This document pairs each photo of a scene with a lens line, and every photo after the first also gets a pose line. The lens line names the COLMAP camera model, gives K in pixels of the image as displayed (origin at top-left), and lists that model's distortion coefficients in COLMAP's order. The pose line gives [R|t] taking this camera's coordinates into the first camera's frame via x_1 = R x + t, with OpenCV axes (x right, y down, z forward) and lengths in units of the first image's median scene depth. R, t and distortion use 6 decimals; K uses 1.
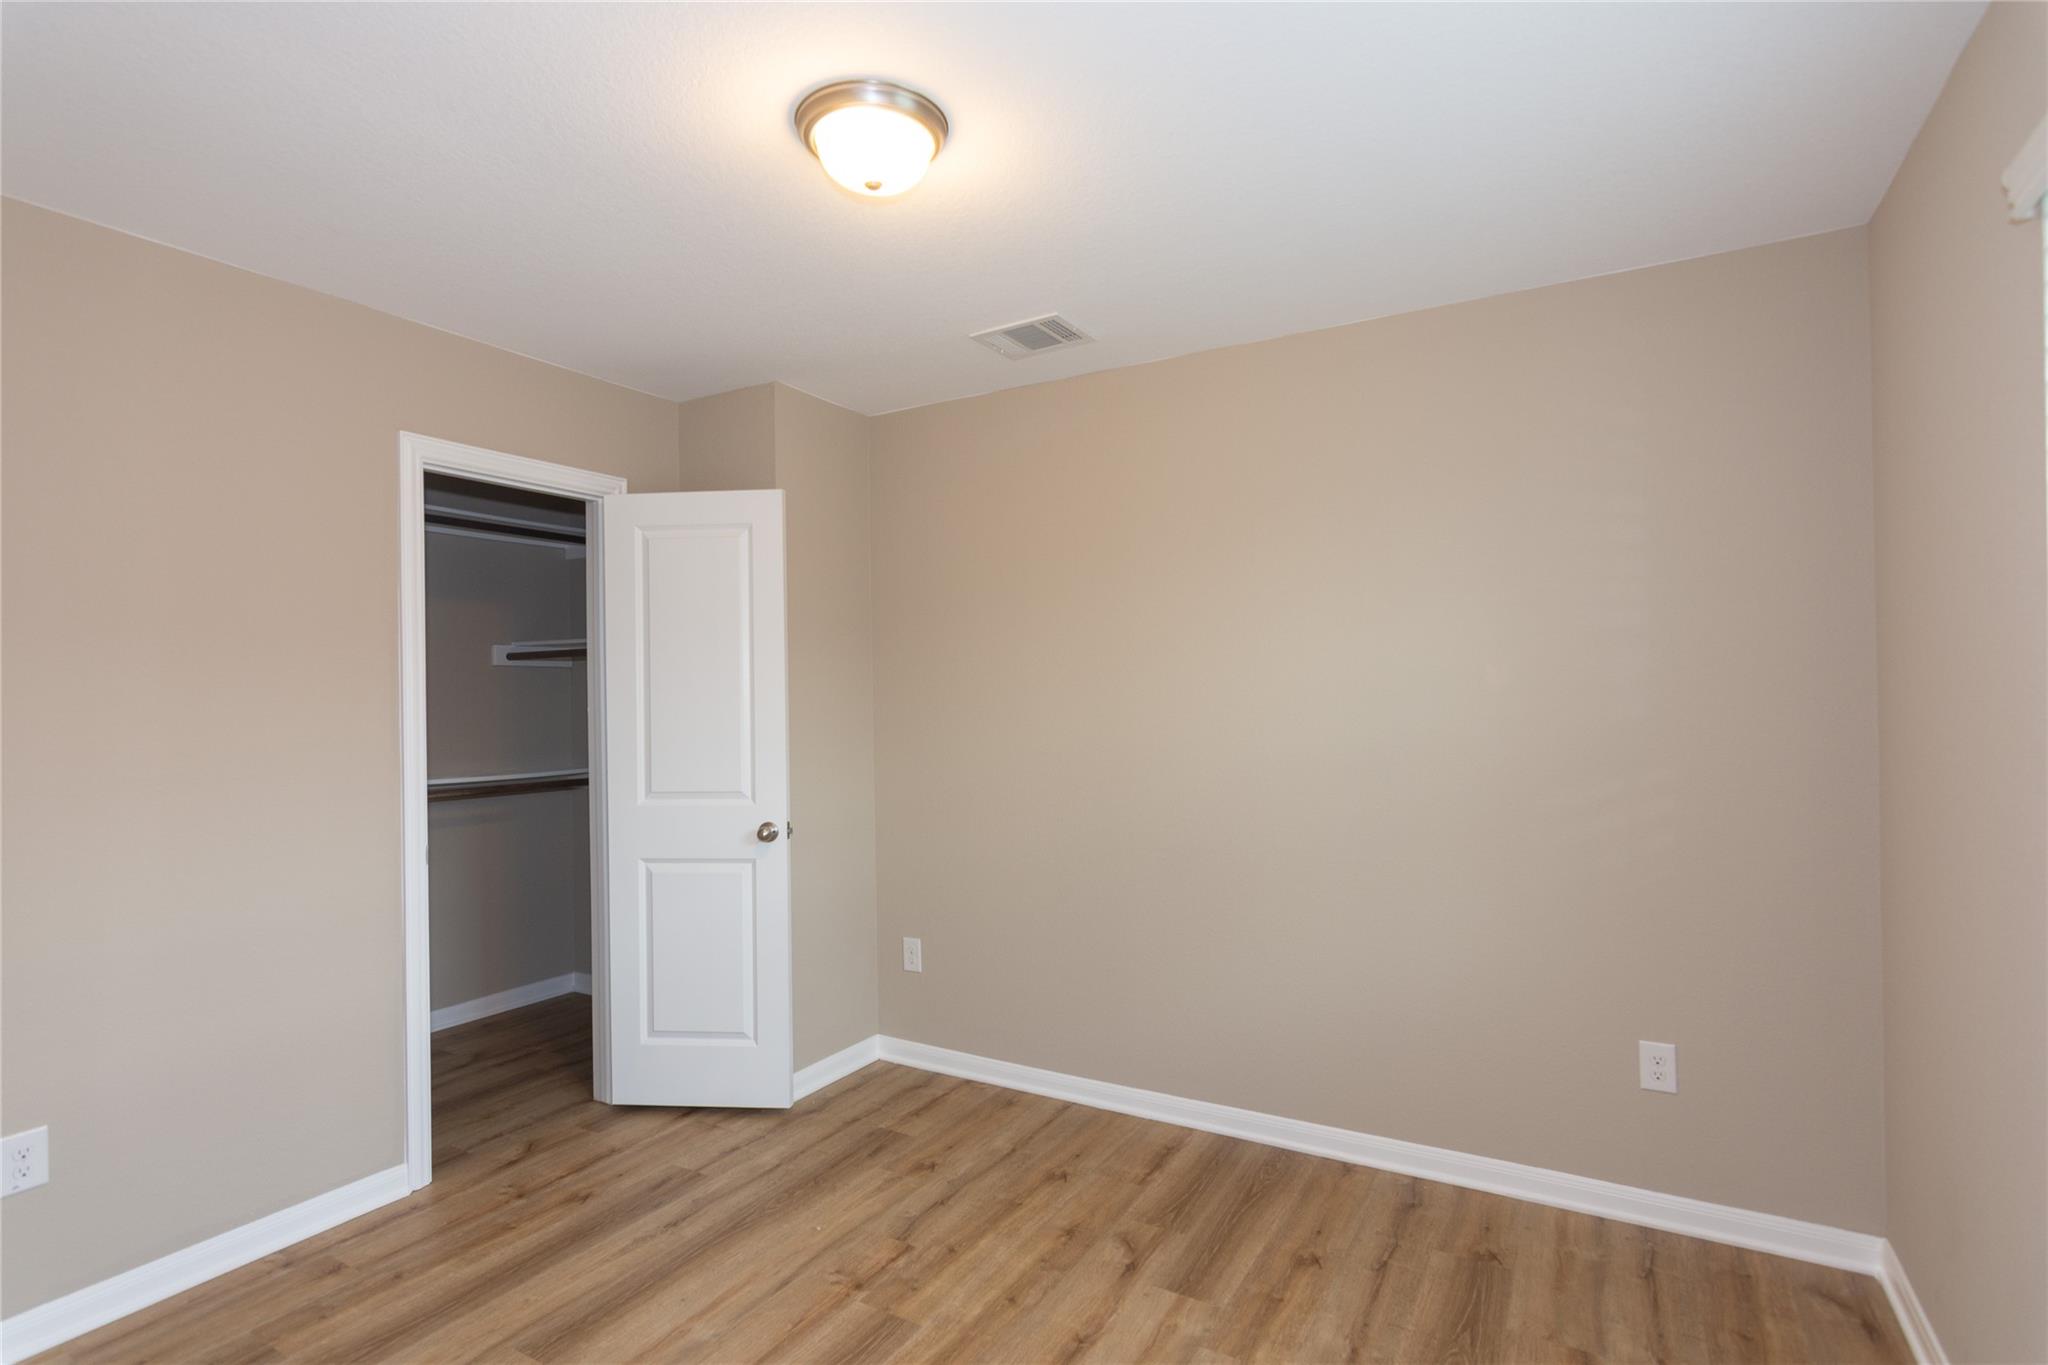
lens RADIAL K [[997.6, 0, 1021.5], [0, 997.6, 691.3], [0, 0, 1]] dist [-0.000123, 0.001508]
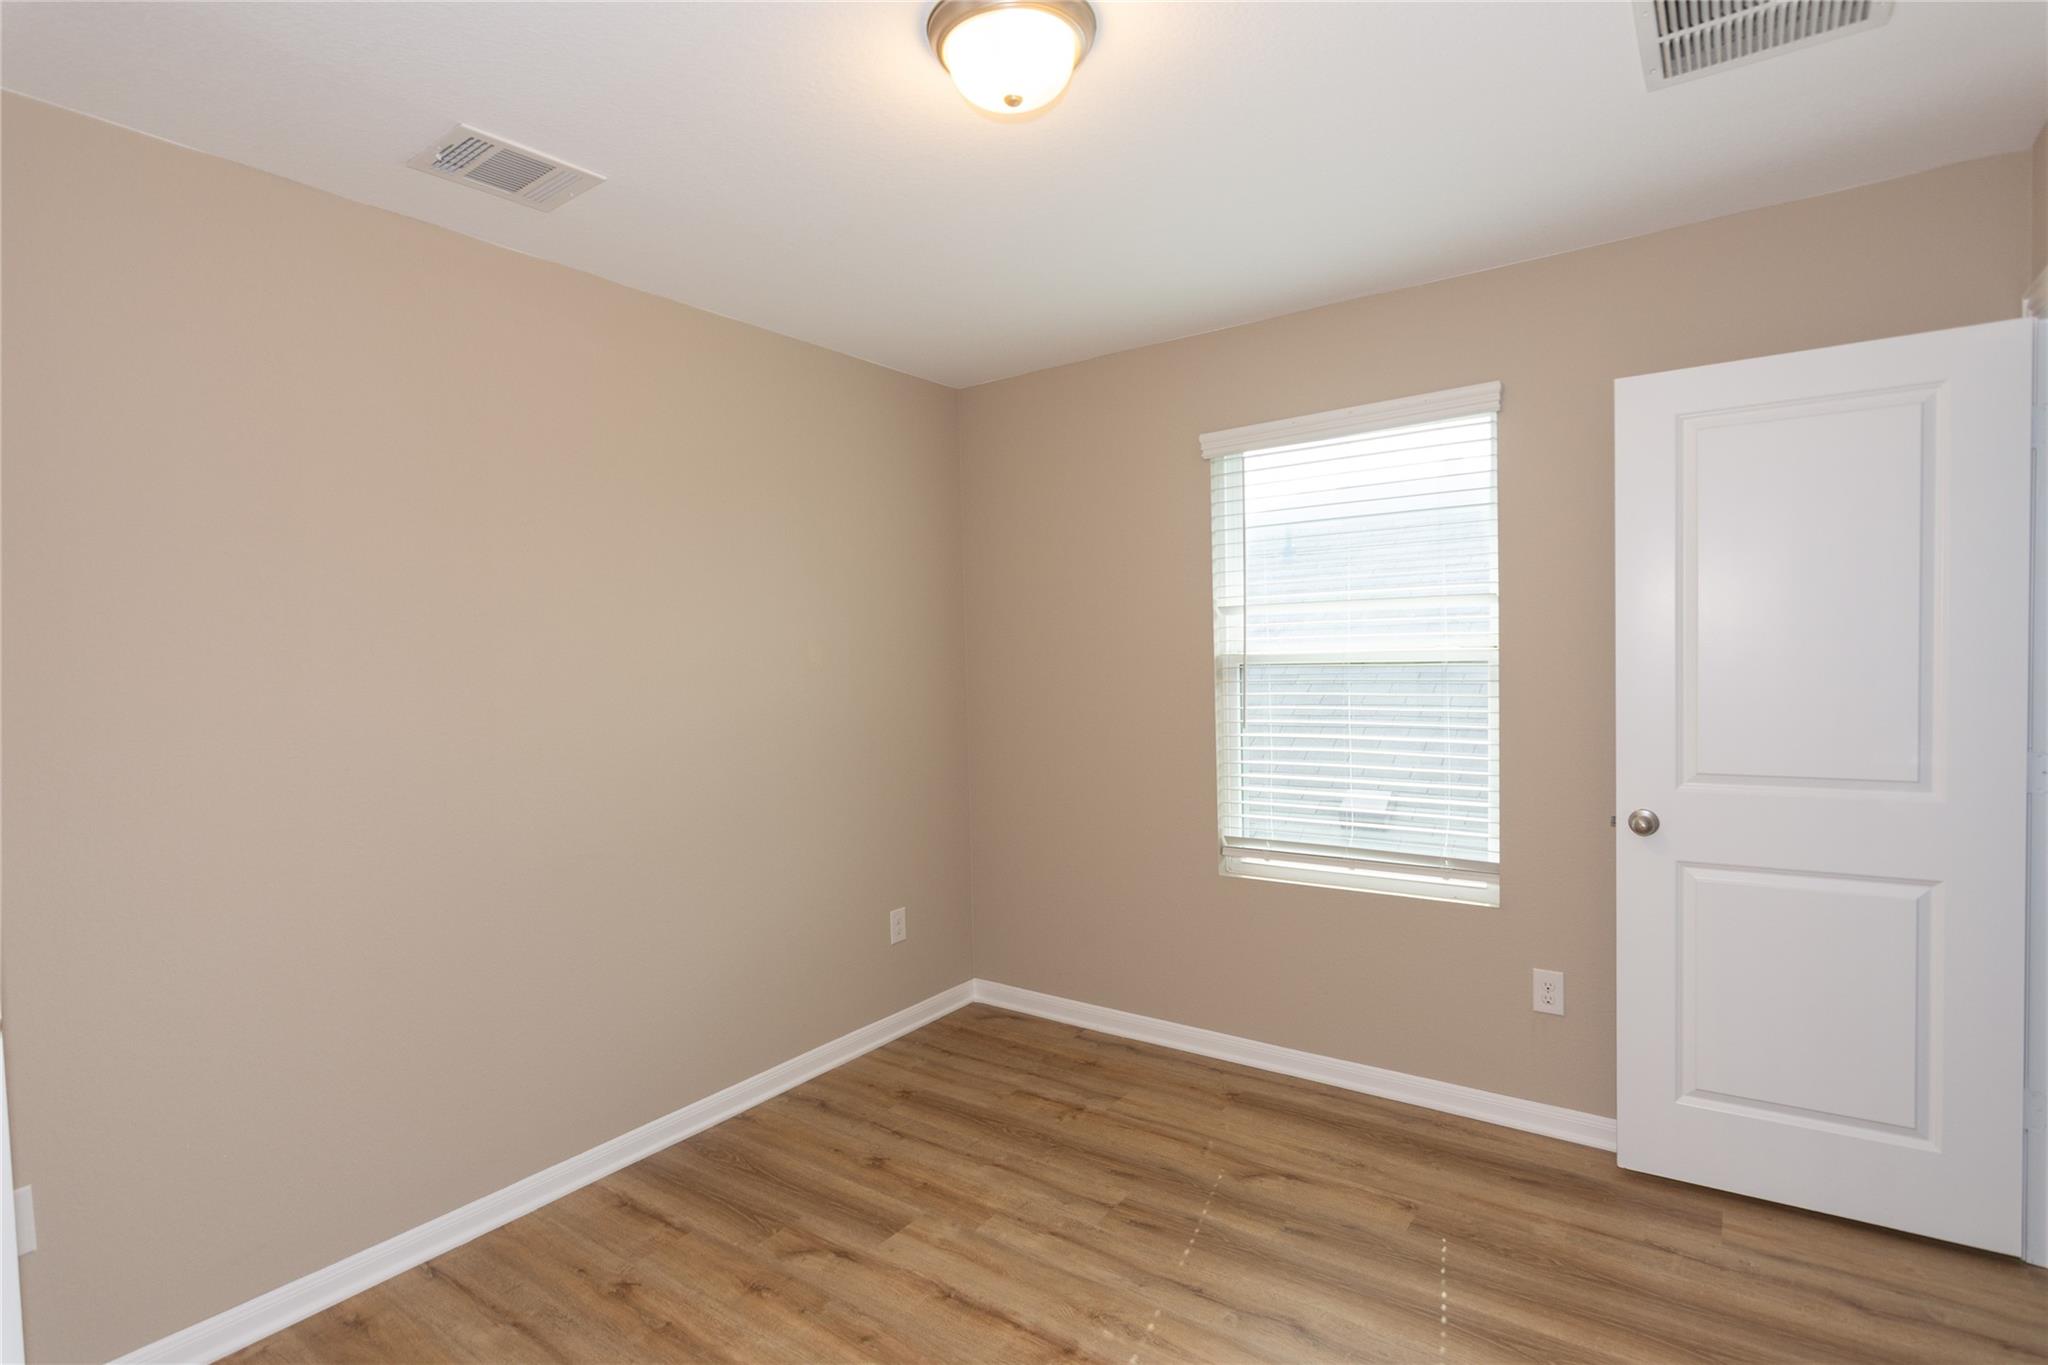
lens RADIAL K [[997.6, 0, 1021.5], [0, 997.6, 691.3], [0, 0, 1]] dist [-0.000123, 0.001508]
pose [[0.107571, -0.030098, 0.993742, -0.797052], [0.018399, 0.999431, 0.028279, -0.000653], [-0.994027, 0.015242, 0.108064, 0.682481]]
